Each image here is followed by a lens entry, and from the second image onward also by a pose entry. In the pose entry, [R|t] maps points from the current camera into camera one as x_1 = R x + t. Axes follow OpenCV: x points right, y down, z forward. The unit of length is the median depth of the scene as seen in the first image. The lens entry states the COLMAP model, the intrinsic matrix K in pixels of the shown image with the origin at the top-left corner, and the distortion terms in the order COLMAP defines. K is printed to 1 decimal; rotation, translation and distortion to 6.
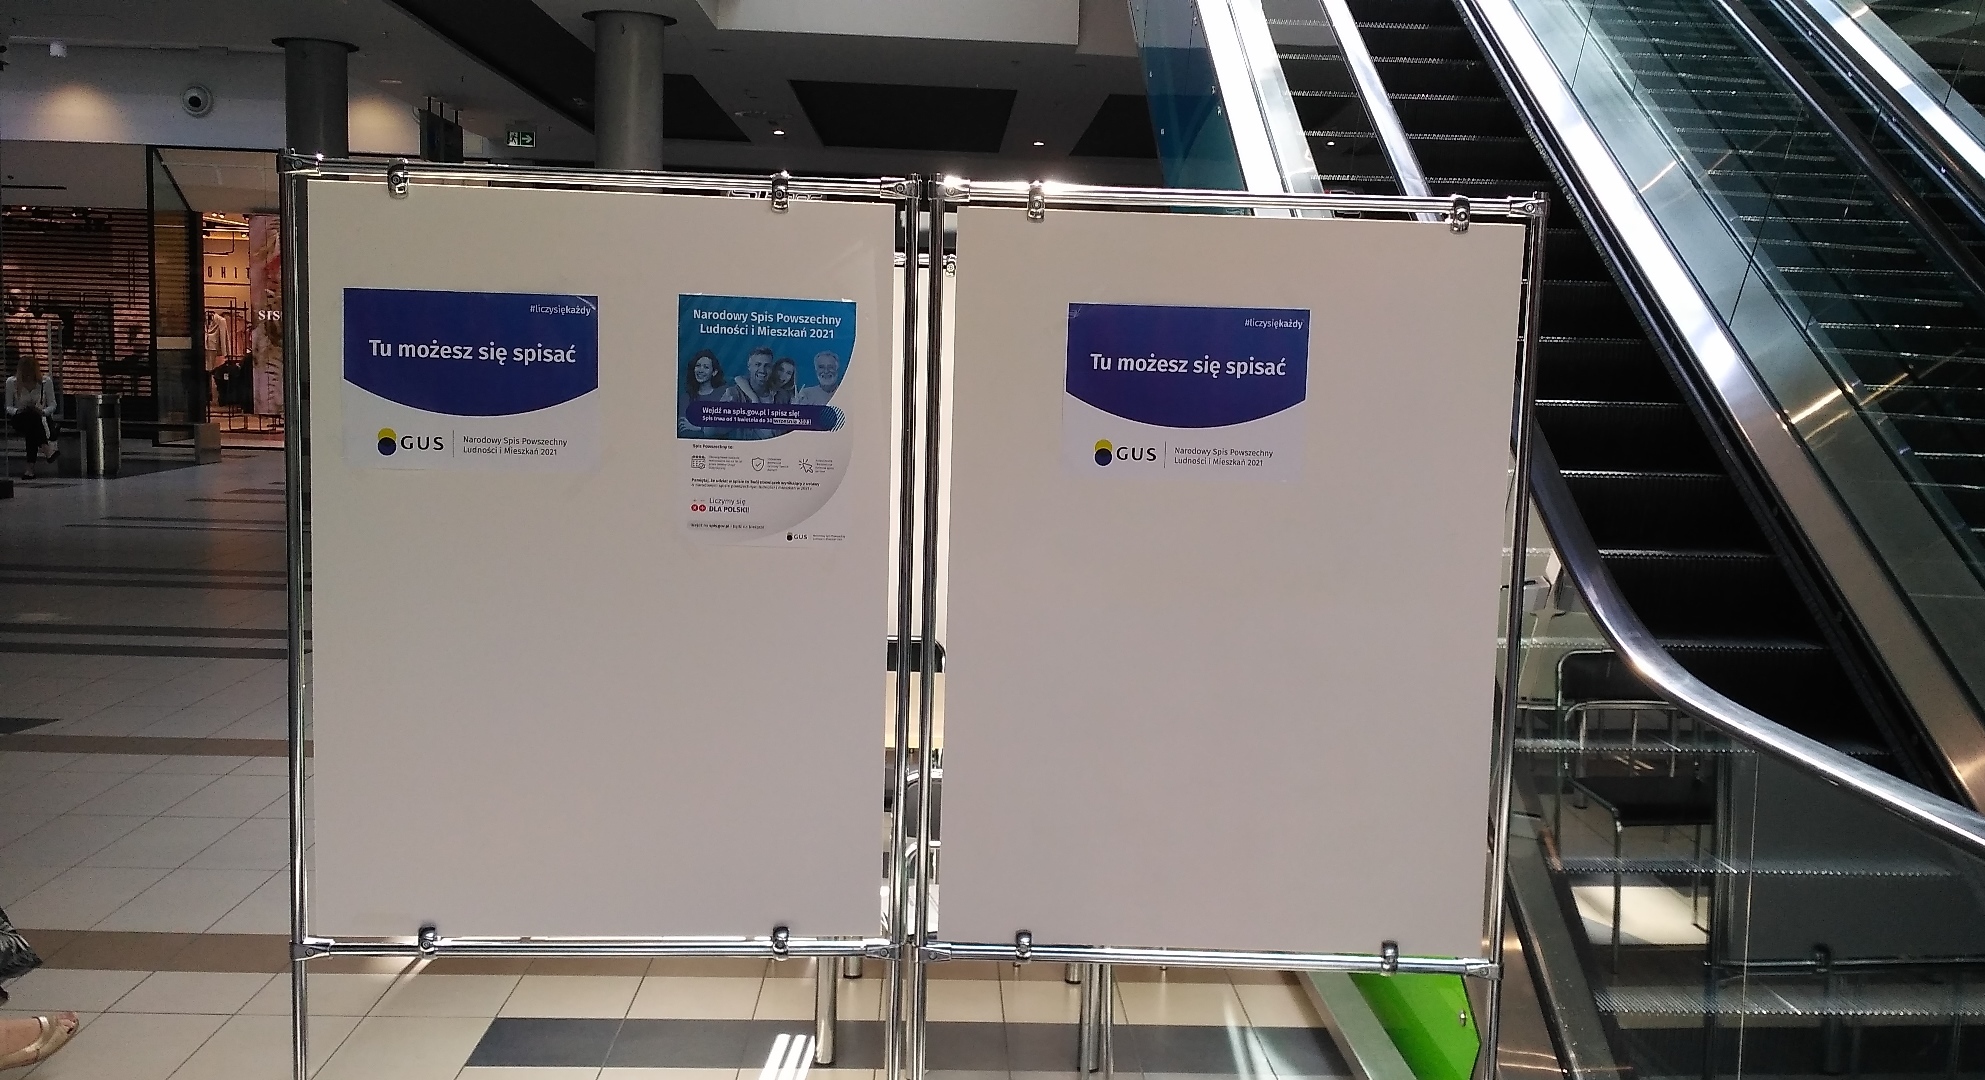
lens RADIAL K [[1813.2, 0, 992.9], [0, 1813.2, 539.9], [0, 0, 1]] dist [0.009179, 0.000000]
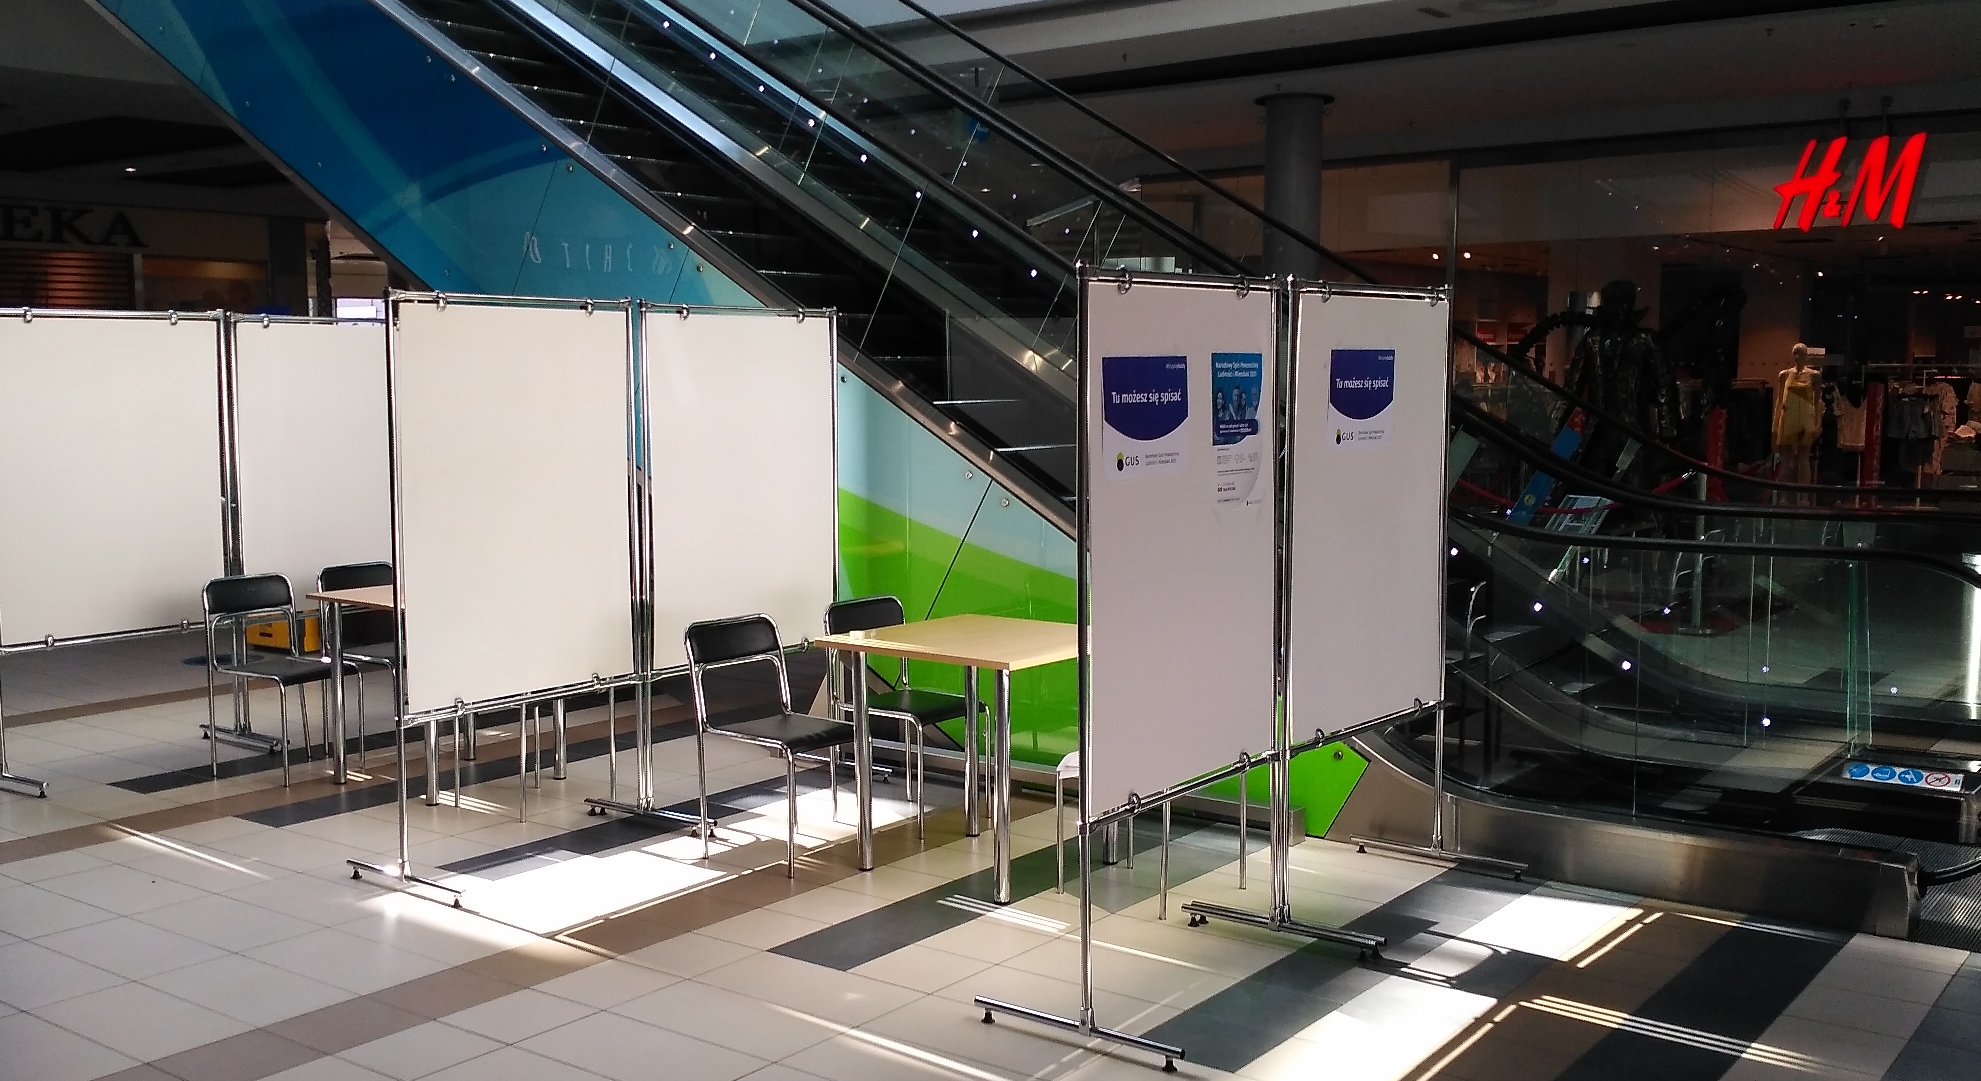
lens RADIAL K [[1809.6, 0, 990.4], [0, 1809.6, 539.1], [0, 0, 1]] dist [0.009179, 0.000000]
pose [[0.629815, -0.112053, 0.768621, -1.486164], [0.100388, 0.992983, 0.062503, -0.092570], [-0.770231, 0.037795, 0.636644, 0.168840]]
